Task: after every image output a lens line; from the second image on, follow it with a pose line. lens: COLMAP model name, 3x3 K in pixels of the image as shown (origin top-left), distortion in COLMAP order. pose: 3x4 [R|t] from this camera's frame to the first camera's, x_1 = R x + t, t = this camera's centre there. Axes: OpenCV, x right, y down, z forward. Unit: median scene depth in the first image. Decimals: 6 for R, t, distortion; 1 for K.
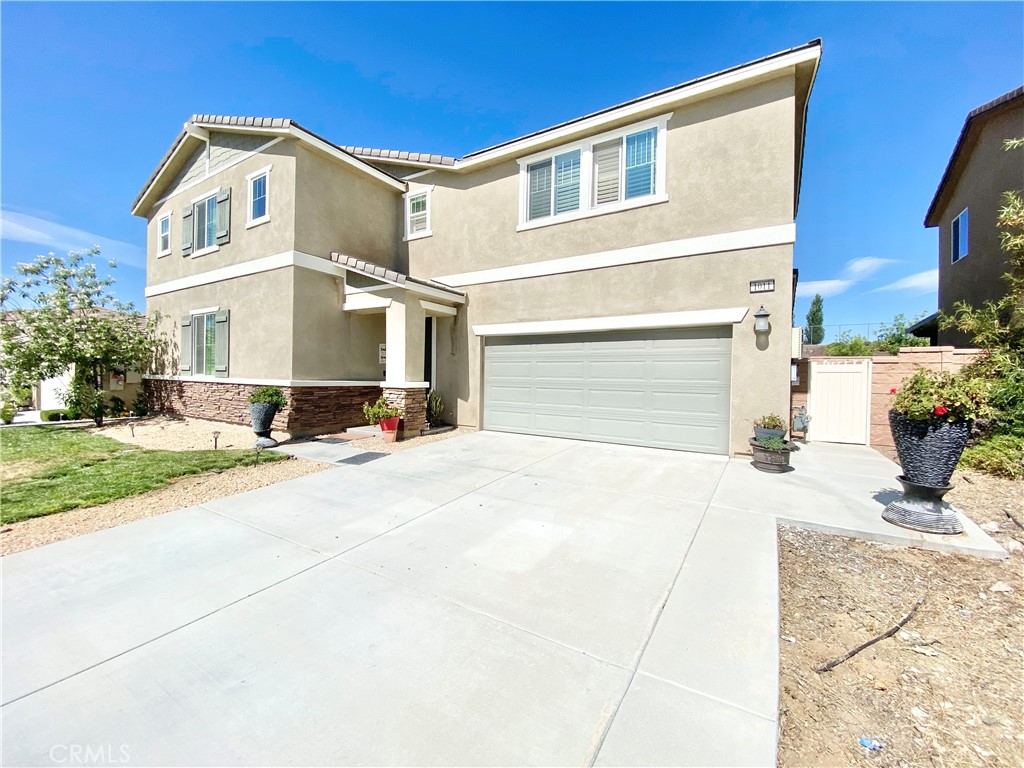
lens RADIAL K [[414.7, 0, 509.5], [0, 414.7, 382.4], [0, 0, 1]] dist [0.047776, -0.039533]
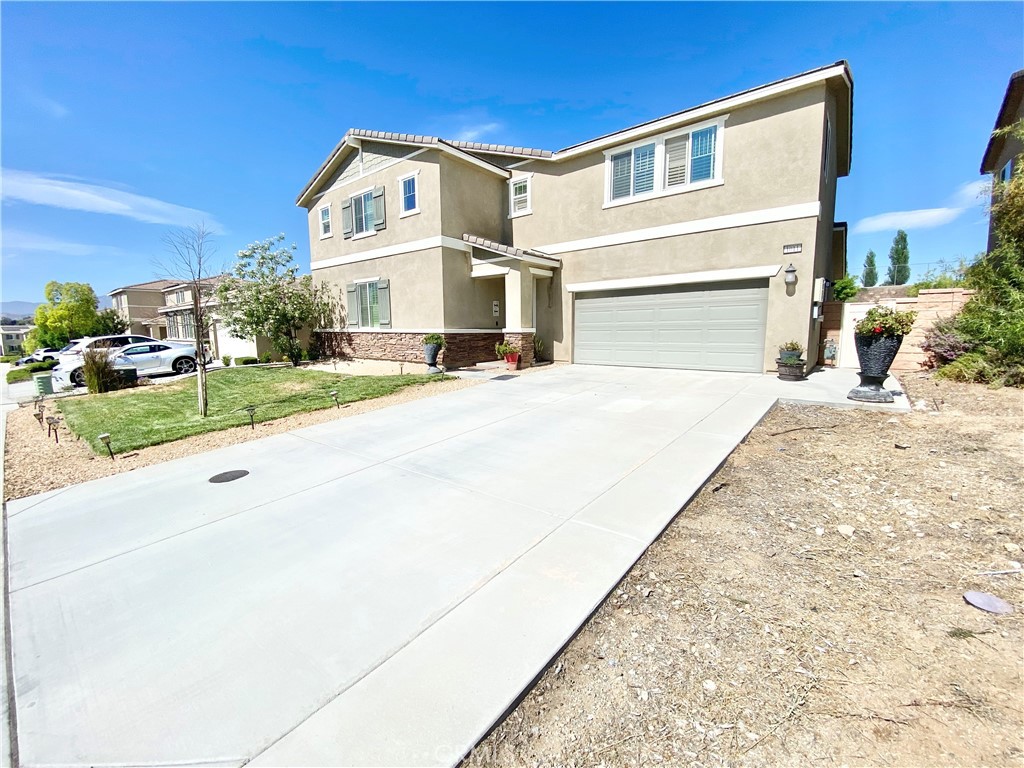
lens RADIAL K [[414.7, 0, 509.5], [0, 414.7, 382.4], [0, 0, 1]] dist [0.047776, -0.039533]
pose [[0.991245, -0.007244, -0.131835, -0.101209], [0.022055, 0.993549, 0.111236, 0.023243], [0.130179, -0.113169, 0.985011, -0.383076]]
